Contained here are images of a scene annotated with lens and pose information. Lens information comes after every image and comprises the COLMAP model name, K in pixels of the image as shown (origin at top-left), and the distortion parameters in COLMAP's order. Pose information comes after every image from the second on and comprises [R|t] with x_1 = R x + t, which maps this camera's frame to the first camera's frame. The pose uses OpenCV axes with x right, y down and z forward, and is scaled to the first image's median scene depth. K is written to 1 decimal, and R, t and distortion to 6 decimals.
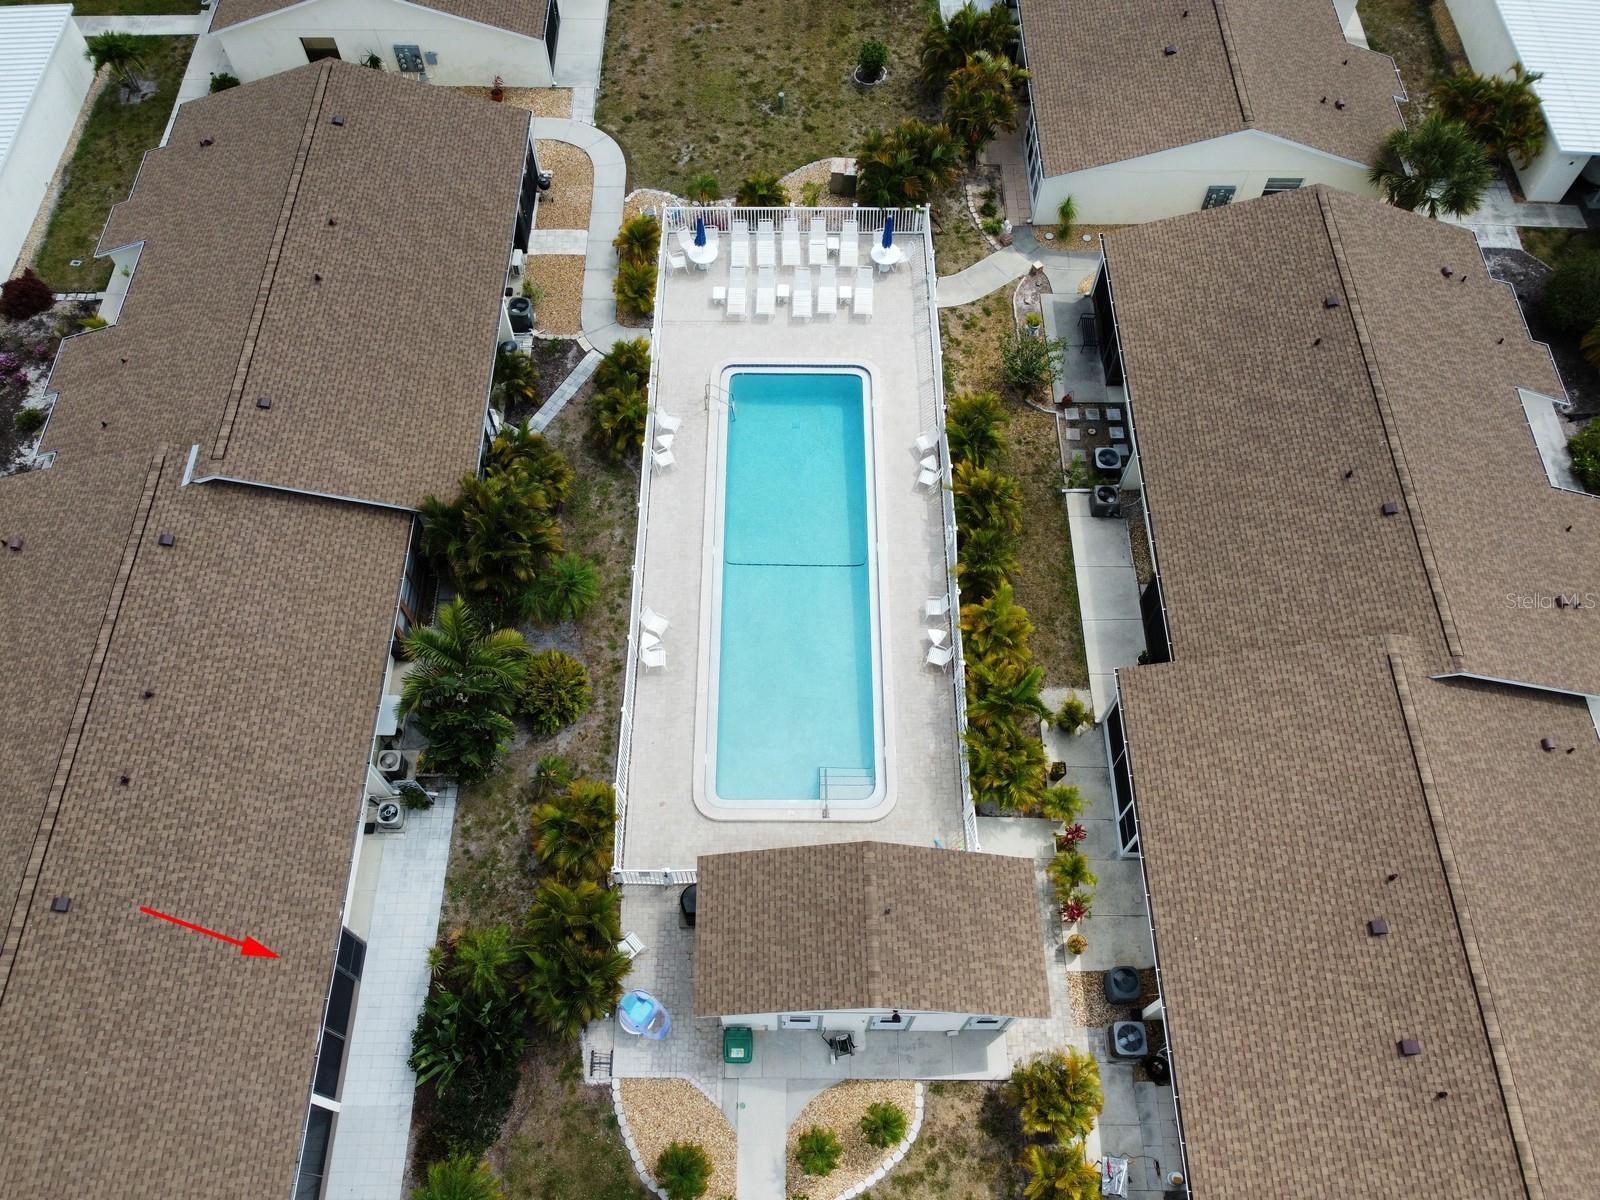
lens RADIAL K [[1217.4, 0, 794.0], [0, 1217.4, 599.7], [0, 0, 1]] dist [0.001272, -0.001692]
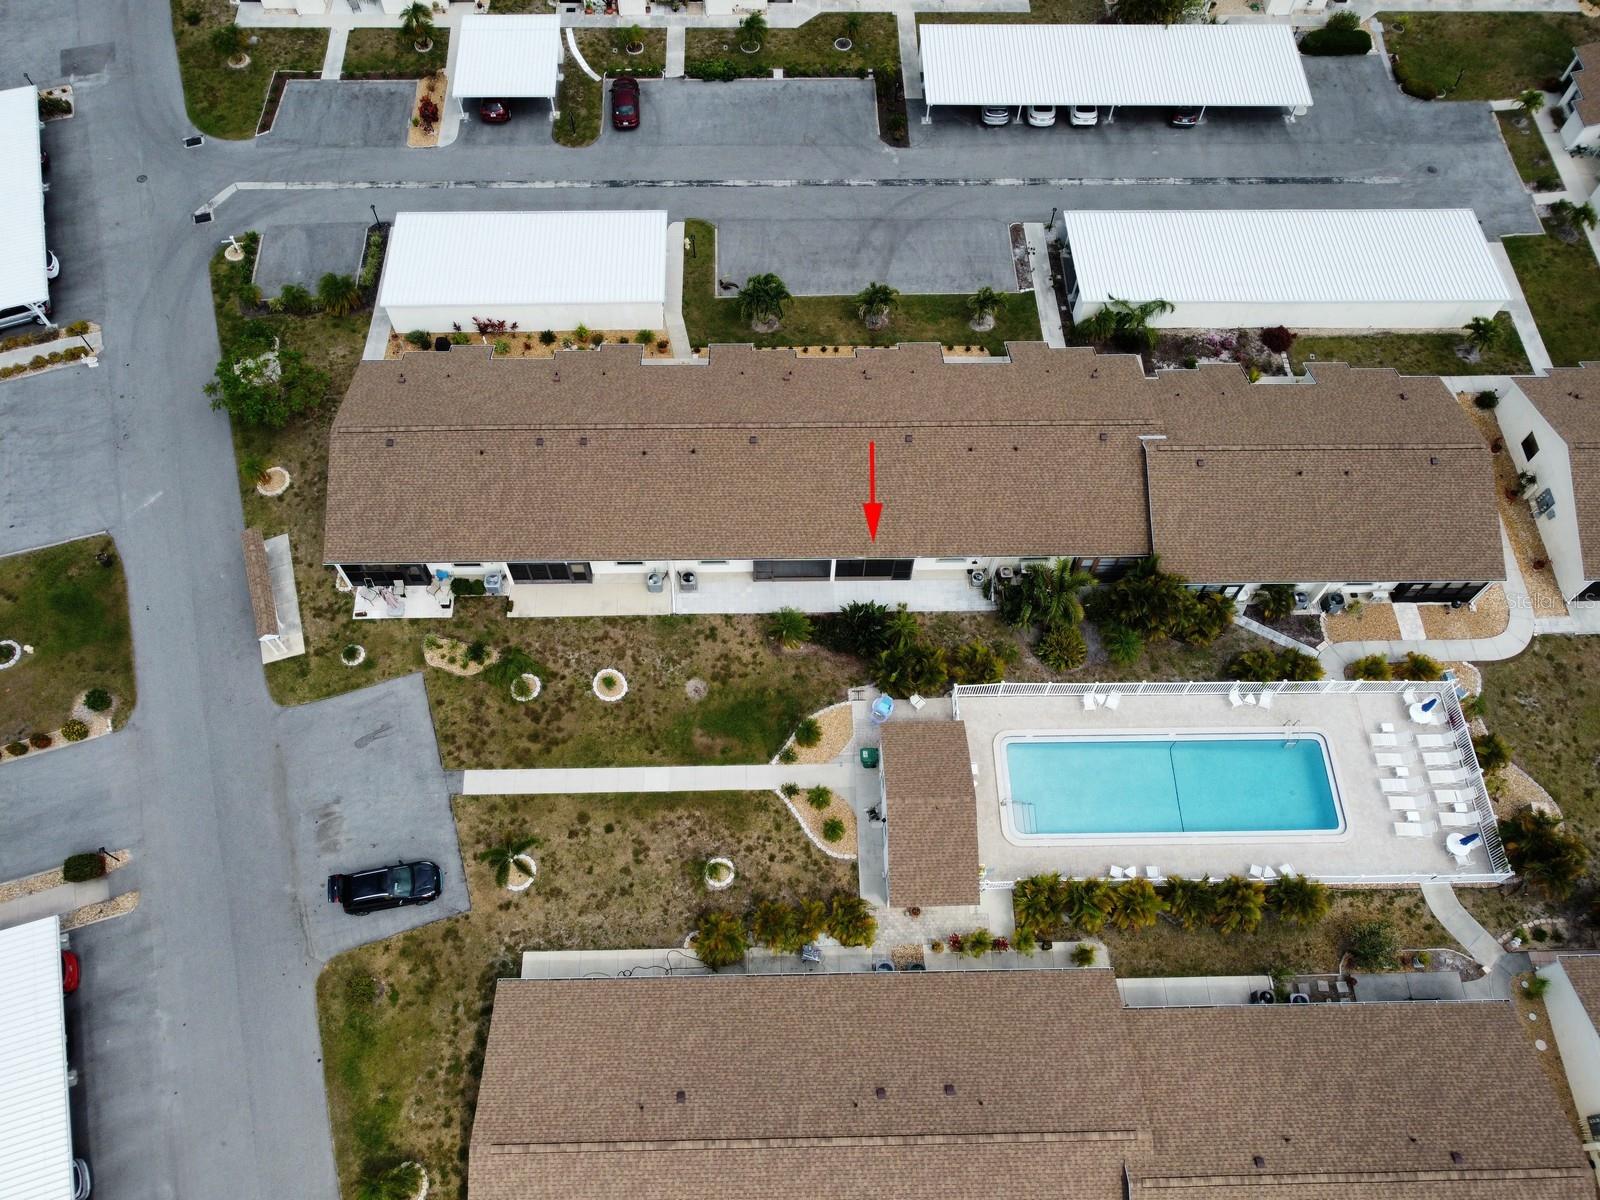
lens RADIAL K [[1217.4, 0, 794.0], [0, 1217.4, 599.7], [0, 0, 1]] dist [0.001272, -0.001692]
pose [[0.020624, 0.875862, -0.482121, 0.501339], [-0.883272, 0.241887, 0.401649, -0.268581], [0.468408, 0.417560, 0.778613, -0.483798]]
